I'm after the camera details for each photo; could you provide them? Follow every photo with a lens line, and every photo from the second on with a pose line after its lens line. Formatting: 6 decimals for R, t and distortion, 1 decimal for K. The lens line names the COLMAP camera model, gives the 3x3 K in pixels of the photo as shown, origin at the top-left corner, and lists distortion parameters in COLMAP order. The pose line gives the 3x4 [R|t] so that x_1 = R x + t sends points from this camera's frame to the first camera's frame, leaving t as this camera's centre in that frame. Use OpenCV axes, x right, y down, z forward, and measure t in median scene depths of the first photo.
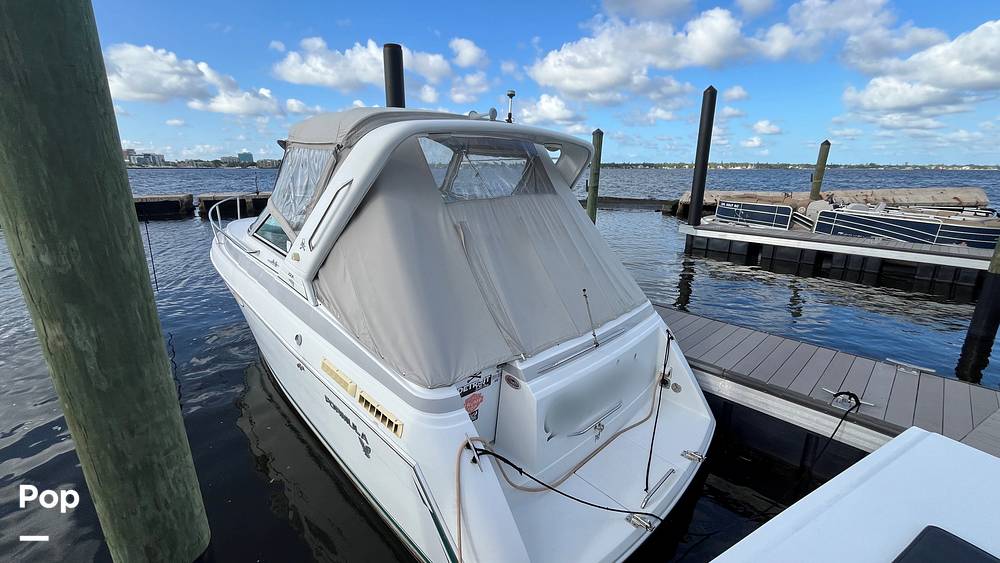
lens RADIAL K [[402.9, 0, 505.8], [0, 402.9, 265.5], [0, 0, 1]] dist [-0.002240, 0.000210]
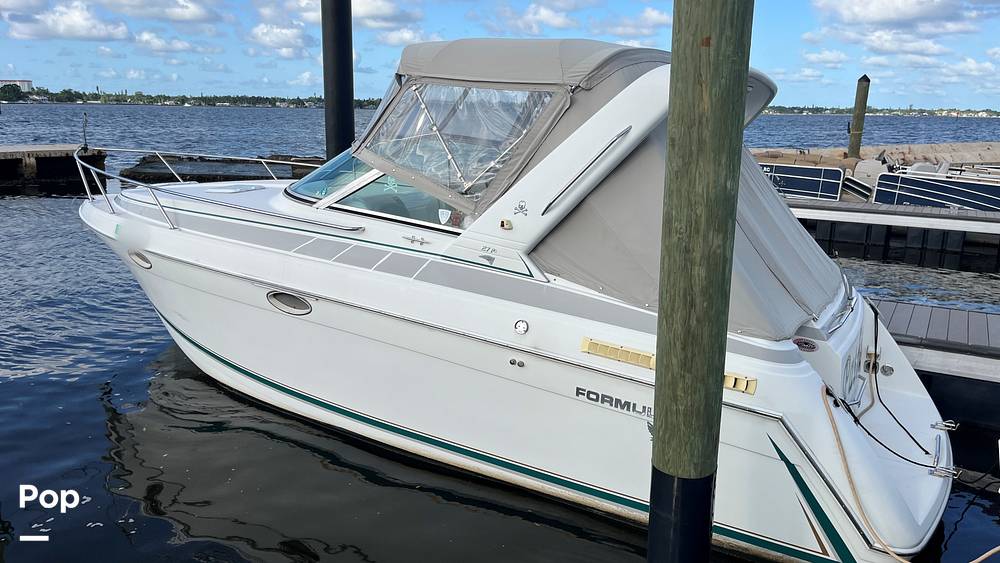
lens RADIAL K [[756.8, 0, 498.7], [0, 756.8, 283.6], [0, 0, 1]] dist [0.000673, -0.014120]
pose [[0.958408, -0.051103, 0.280790, -0.281488], [0.052769, 0.998605, 0.001628, 0.025788], [-0.280482, 0.013257, 0.959768, -0.121669]]
